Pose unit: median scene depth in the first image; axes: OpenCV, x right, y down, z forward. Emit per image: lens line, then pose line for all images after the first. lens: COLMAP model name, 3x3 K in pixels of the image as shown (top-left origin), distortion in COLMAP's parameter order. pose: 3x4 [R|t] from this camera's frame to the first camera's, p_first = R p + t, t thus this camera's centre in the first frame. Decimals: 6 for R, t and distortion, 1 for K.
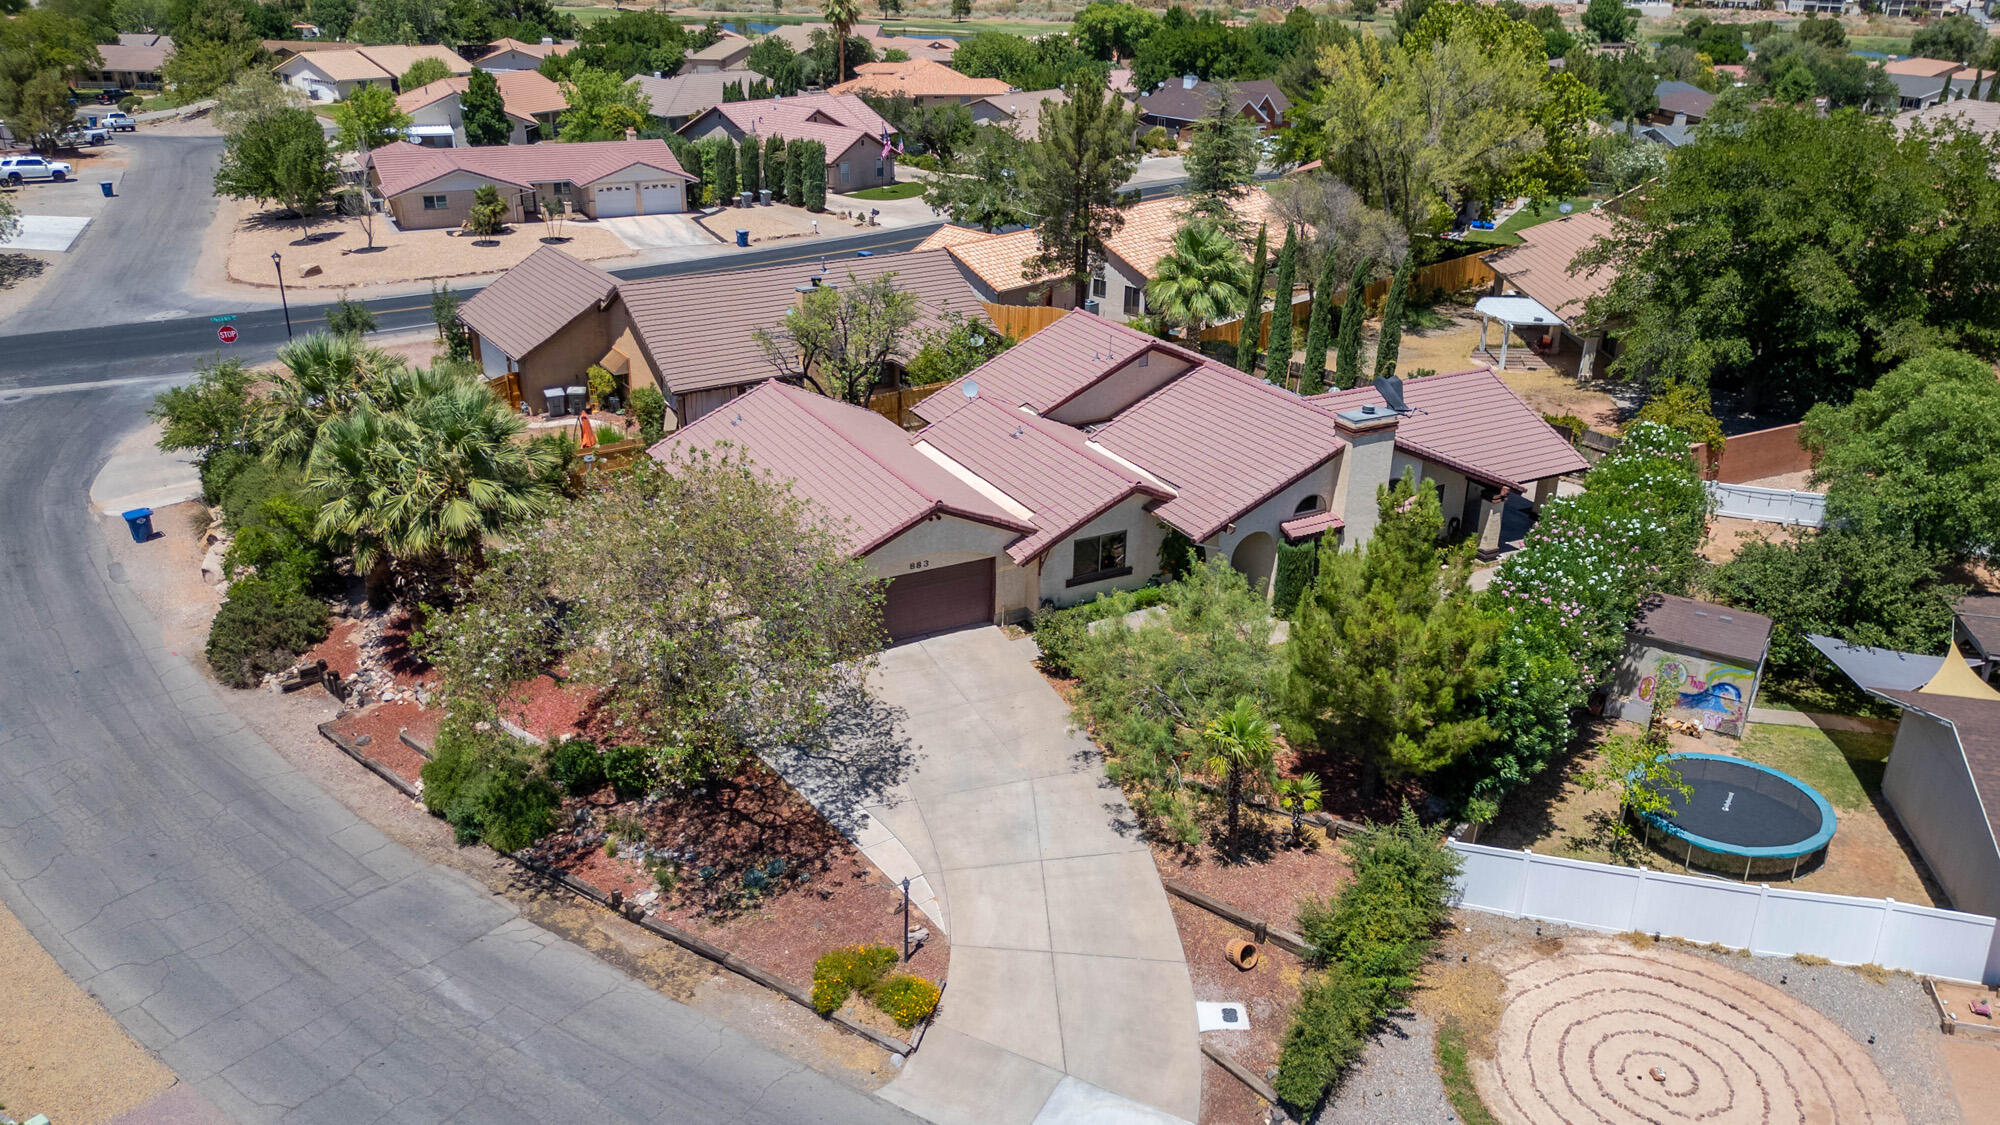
lens RADIAL K [[1493.1, 0, 997.7], [0, 1493.1, 603.3], [0, 0, 1]] dist [0.078703, -0.097797]
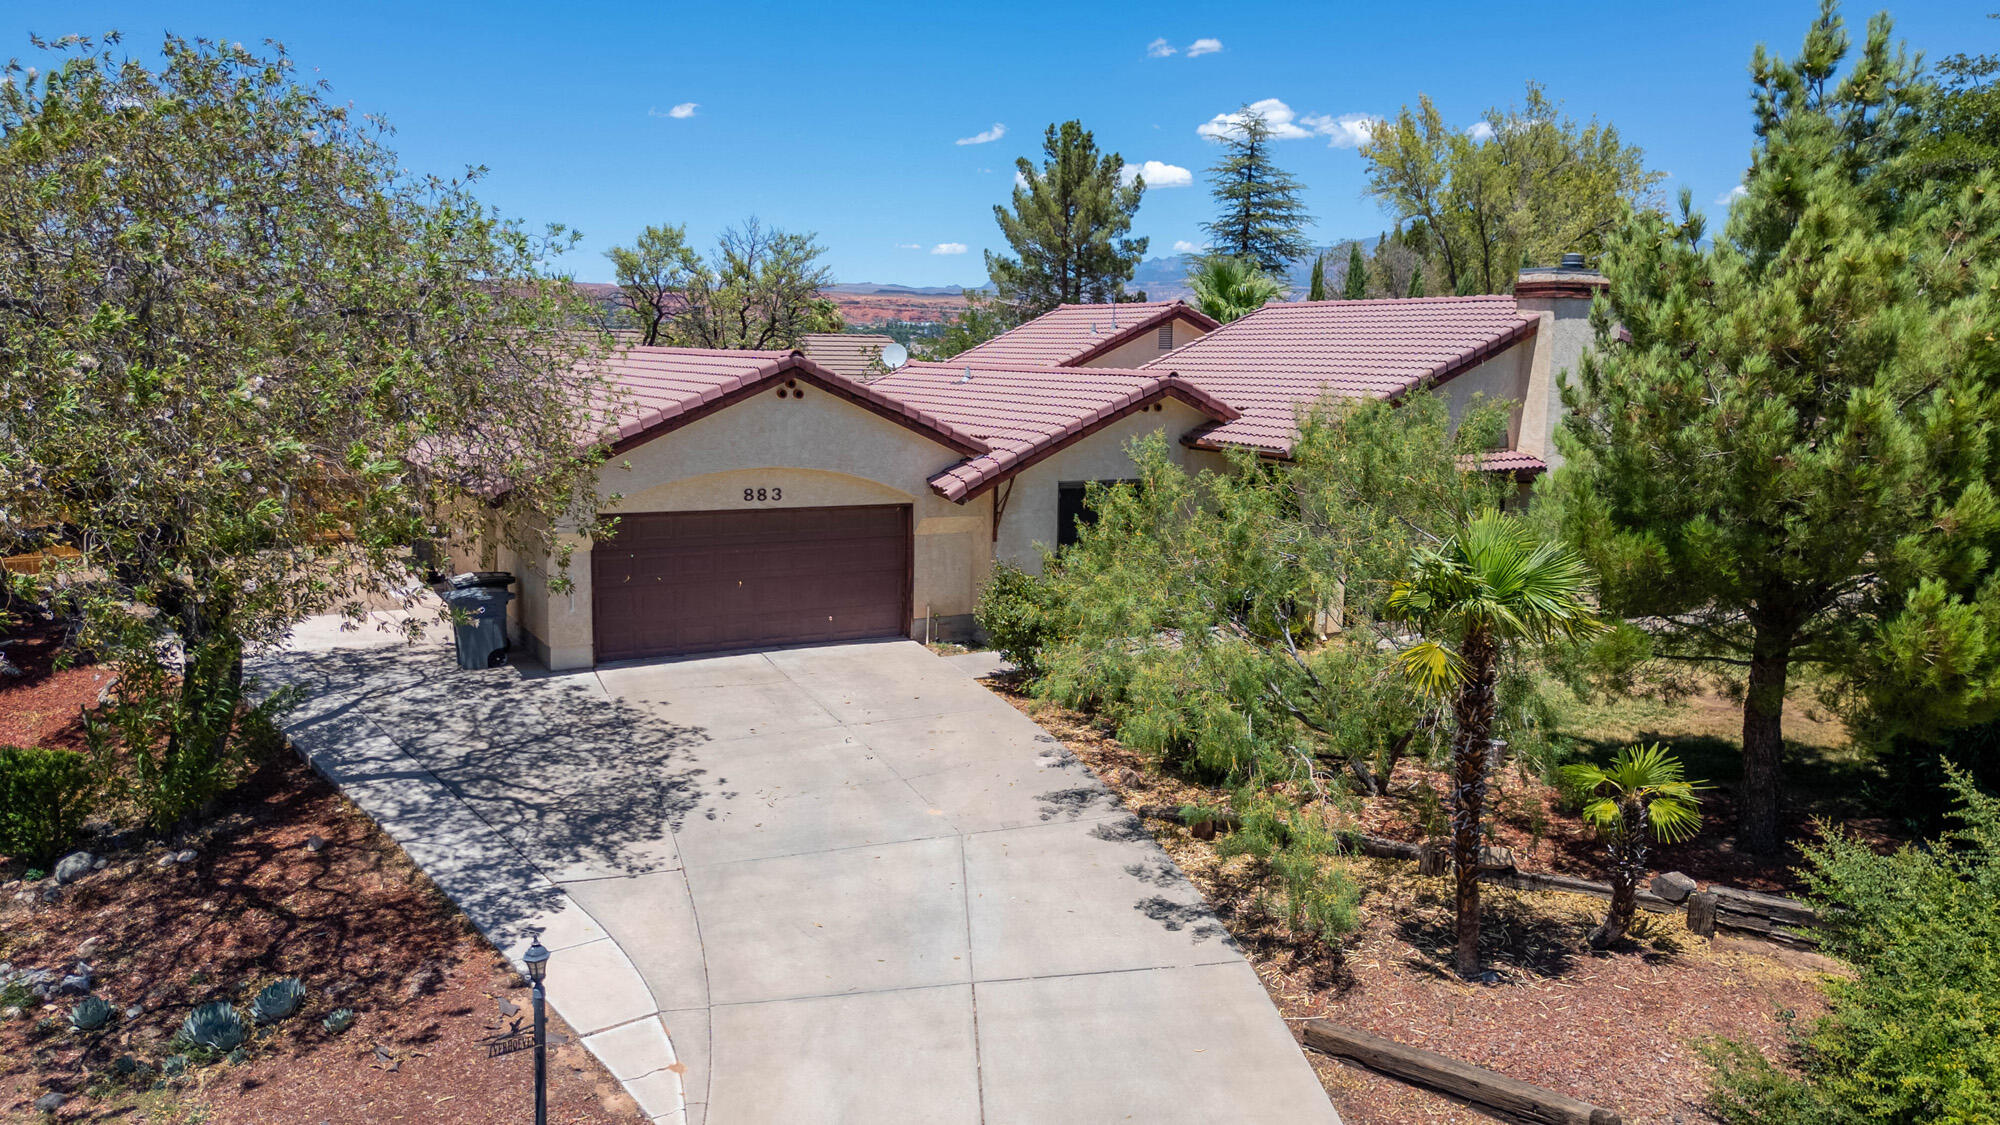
lens RADIAL K [[1493.1, 0, 997.7], [0, 1493.1, 603.3], [0, 0, 1]] dist [0.078703, -0.097797]
pose [[0.999995, -0.003085, -0.000517, 0.033032], [0.002833, 0.963443, -0.267900, 0.166295], [0.001324, 0.267897, 0.963447, 0.546965]]
